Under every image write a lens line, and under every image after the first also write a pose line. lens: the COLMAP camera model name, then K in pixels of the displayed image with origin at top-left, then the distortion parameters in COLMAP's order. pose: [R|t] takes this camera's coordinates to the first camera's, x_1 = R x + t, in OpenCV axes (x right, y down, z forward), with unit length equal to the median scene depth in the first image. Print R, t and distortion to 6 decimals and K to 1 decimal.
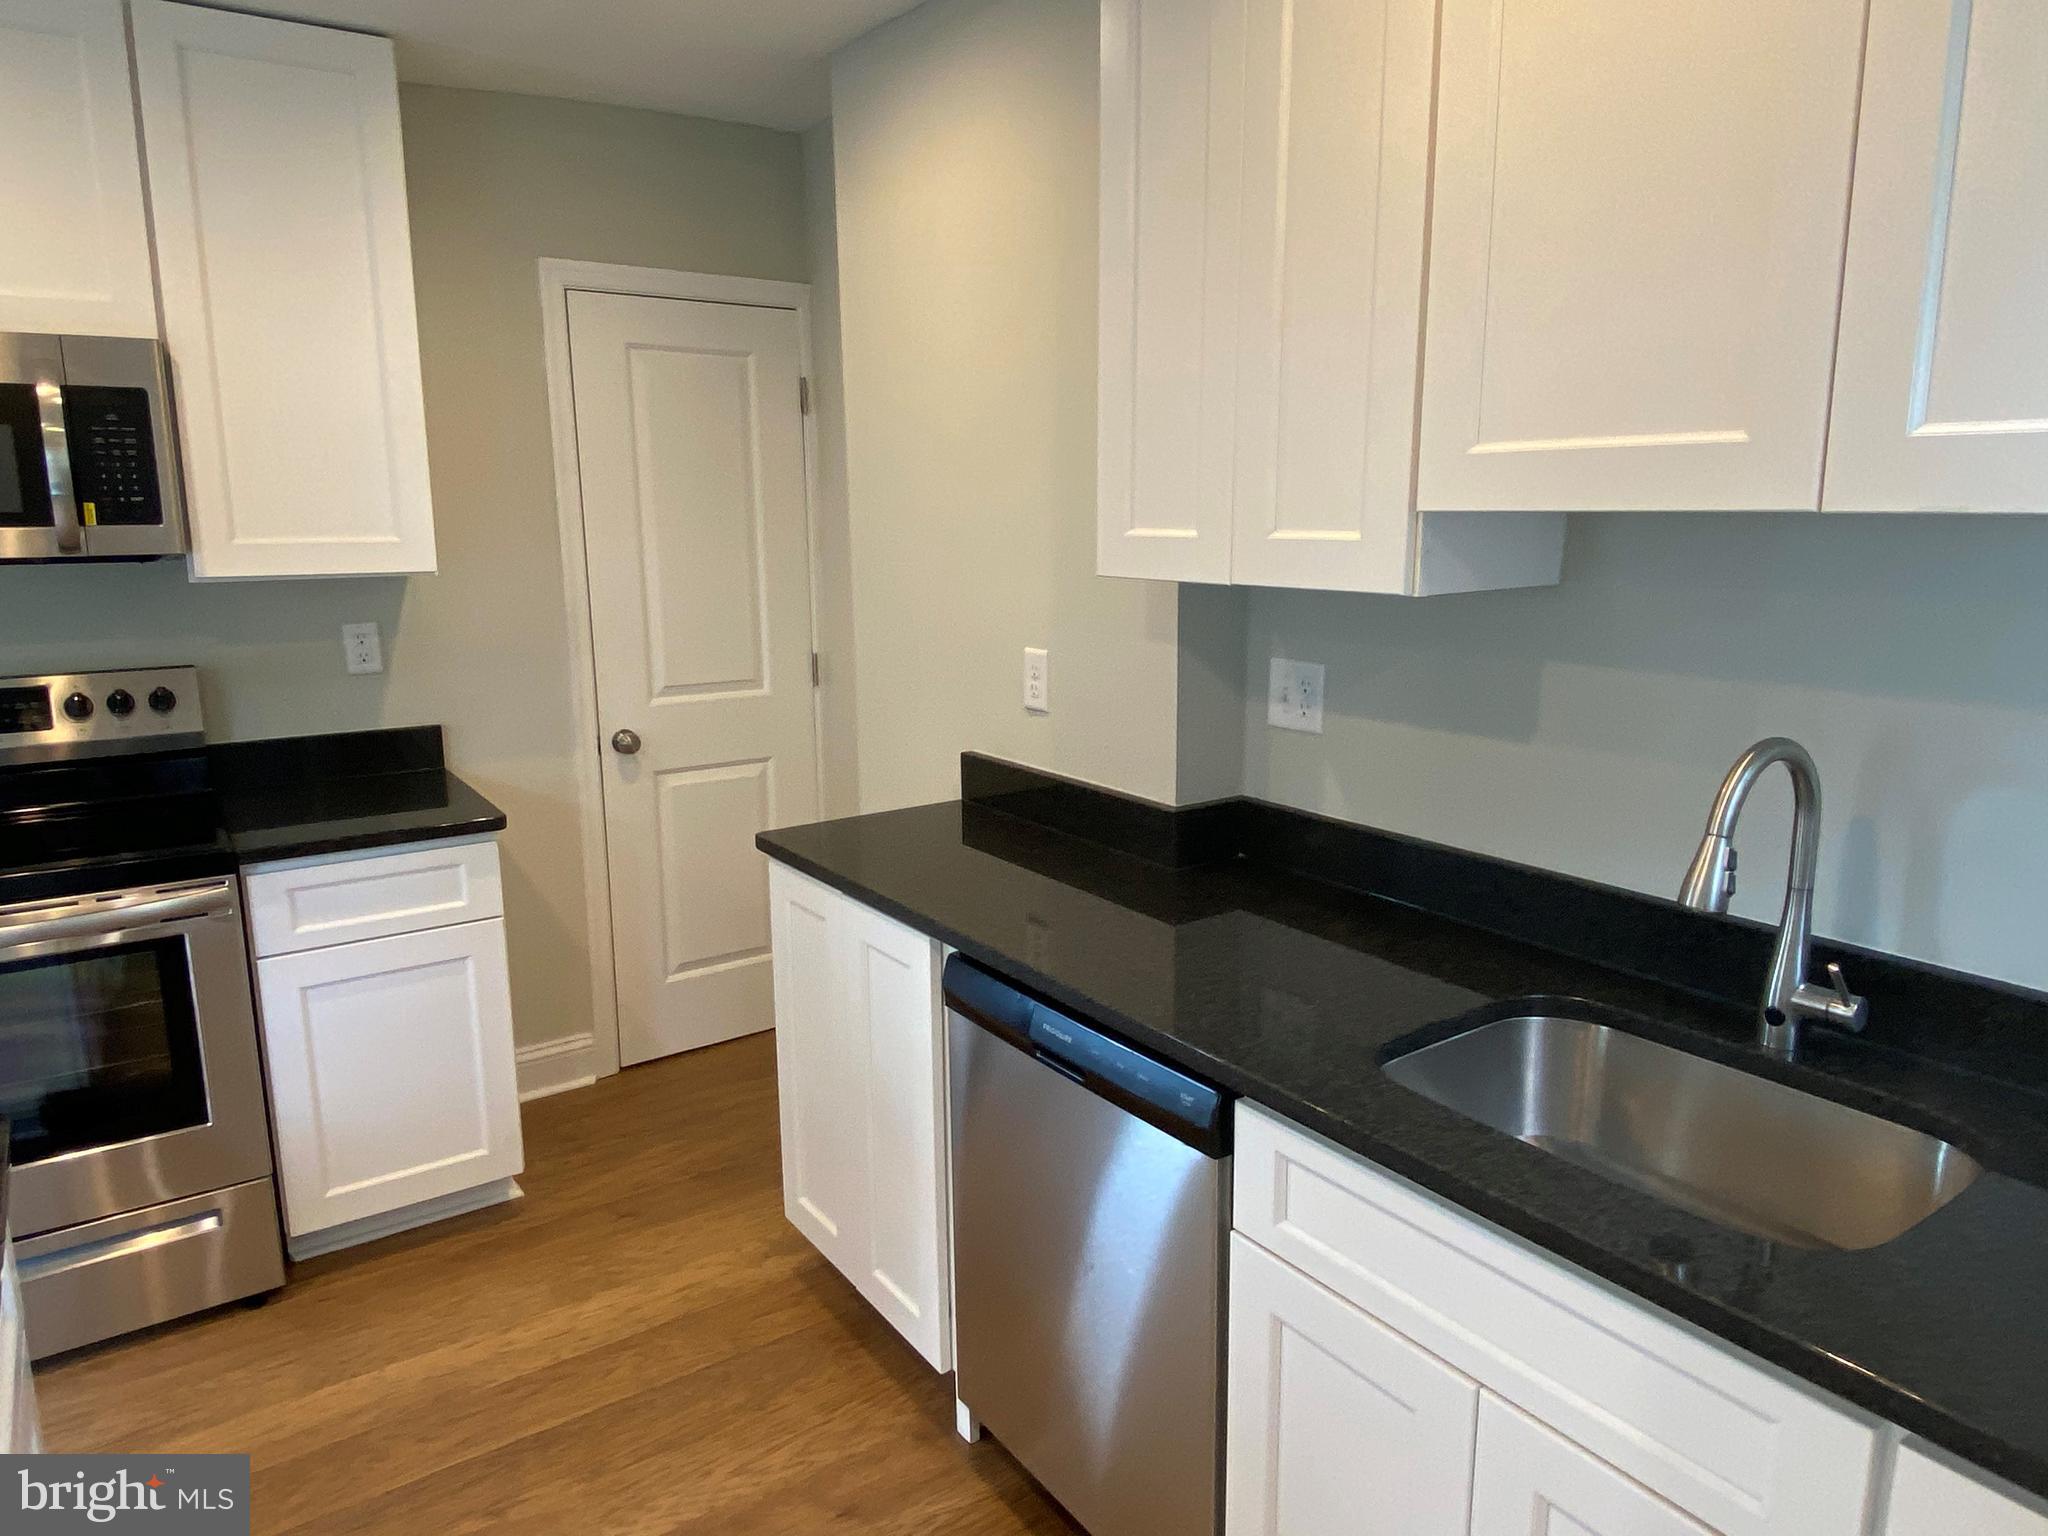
lens RADIAL K [[1327.2, 0, 1024.4], [0, 1327.2, 759.8], [0, 0, 1]] dist [0.089285, -0.102349]
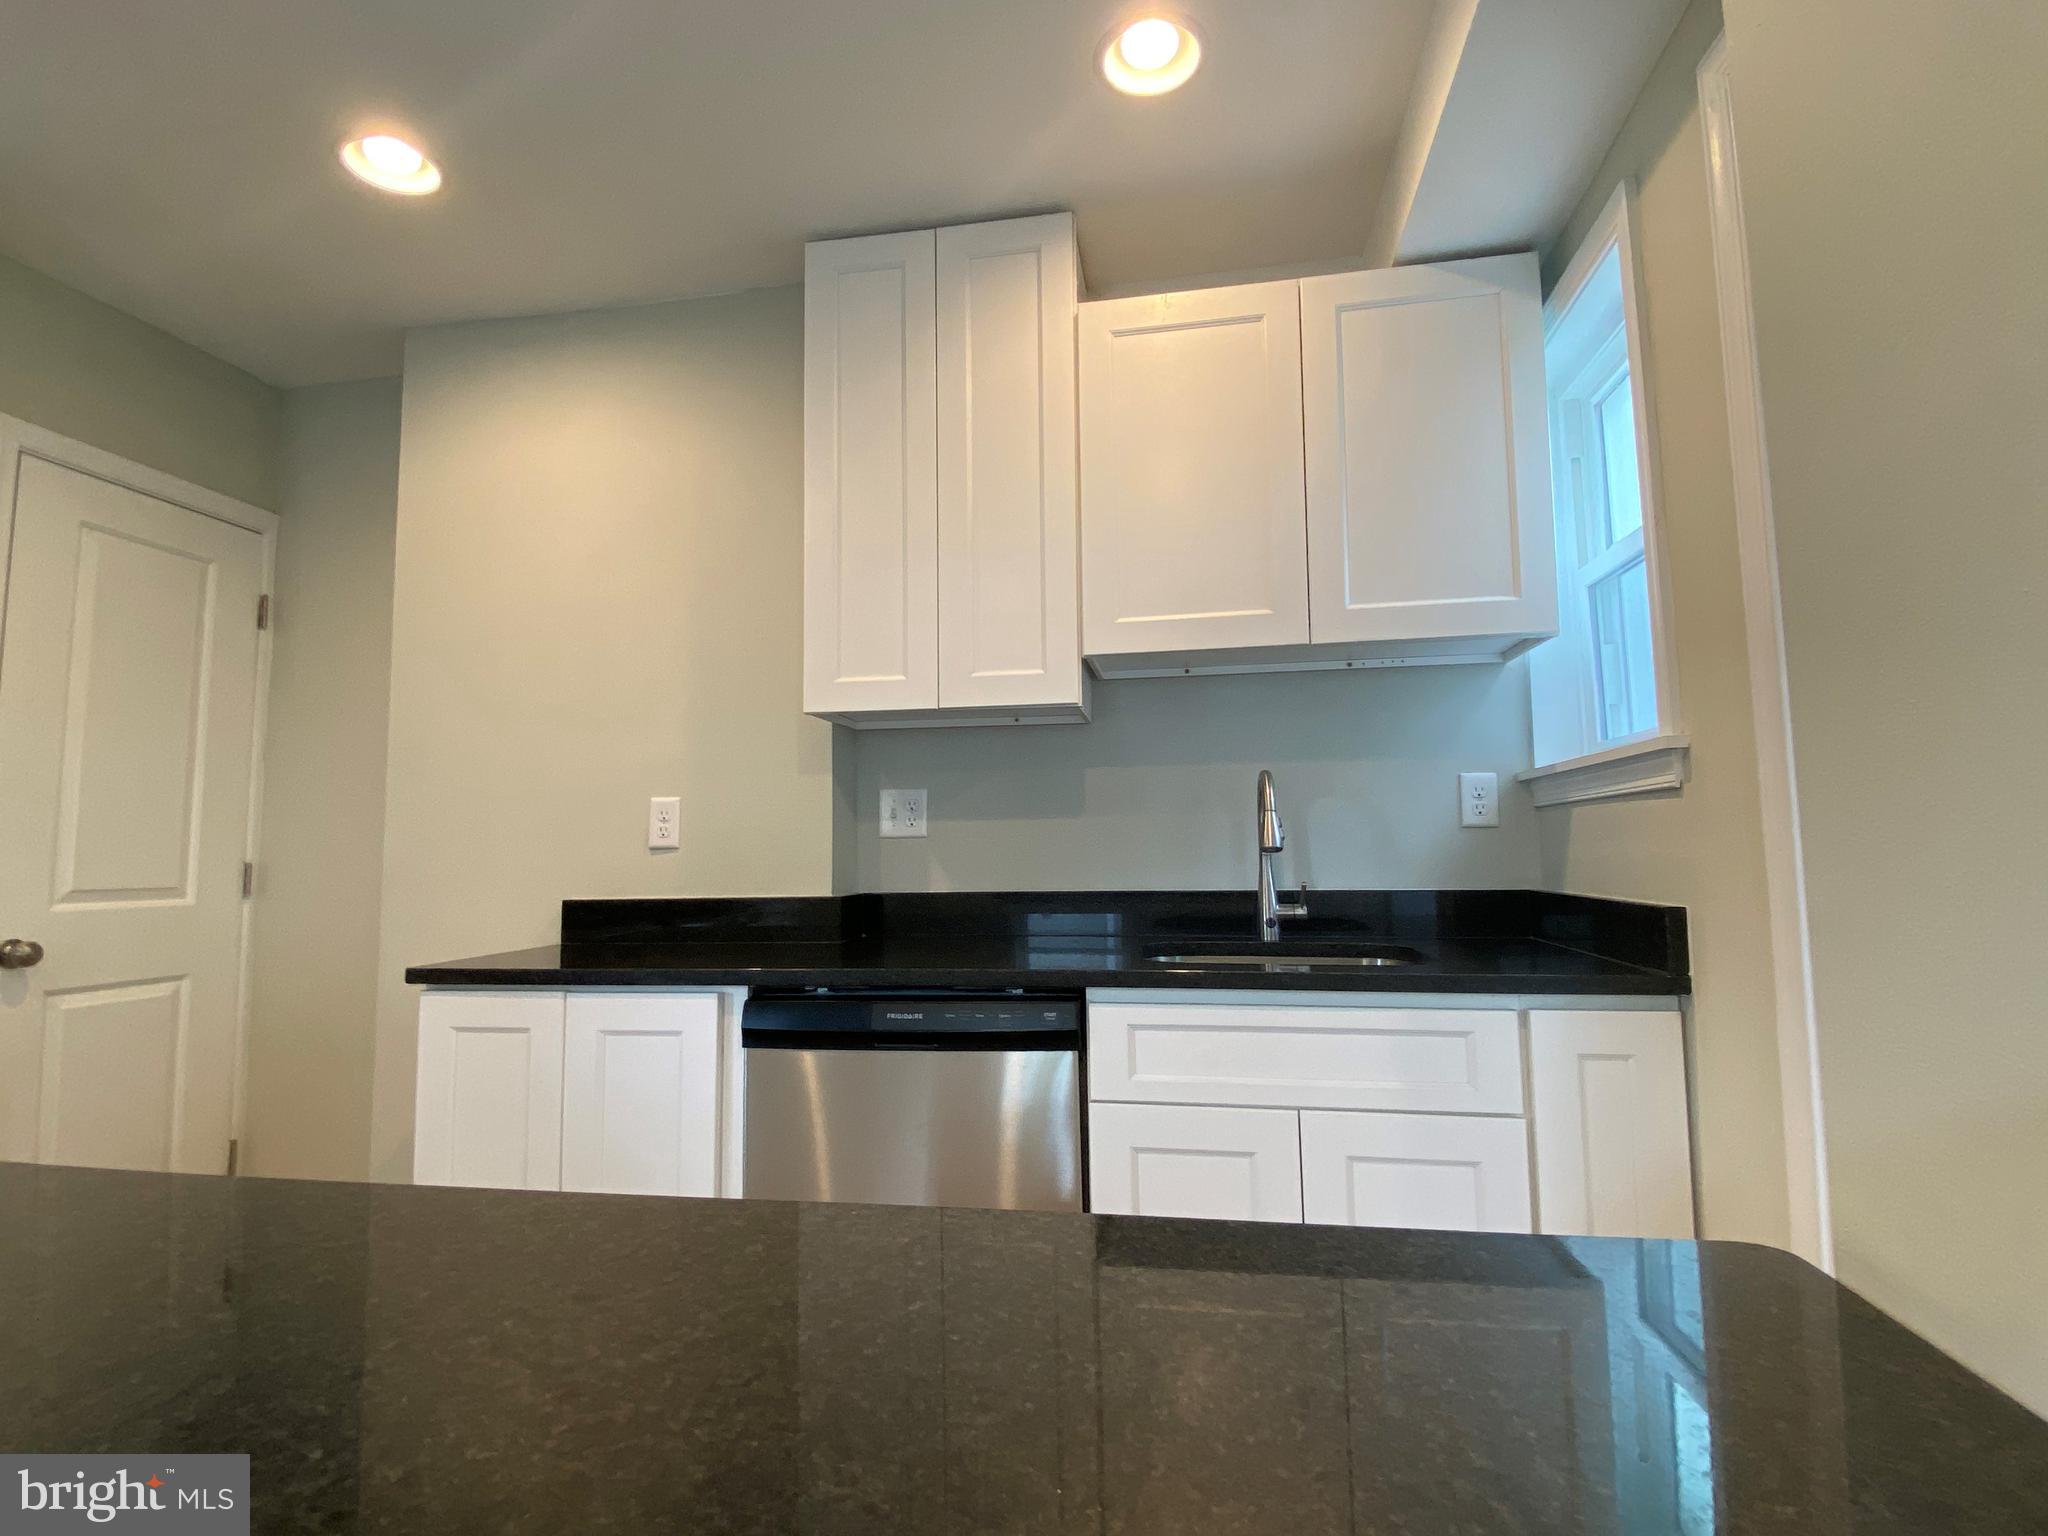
lens RADIAL K [[987.2, 0, 1025.6], [0, 987.2, 755.4], [0, 0, 1]] dist [0.052804, -0.034388]
pose [[0.710189, 0.063970, 0.701099, -0.391224], [0.142826, 0.962062, -0.232459, 0.136344], [-0.689371, 0.265225, 0.674109, 0.136385]]
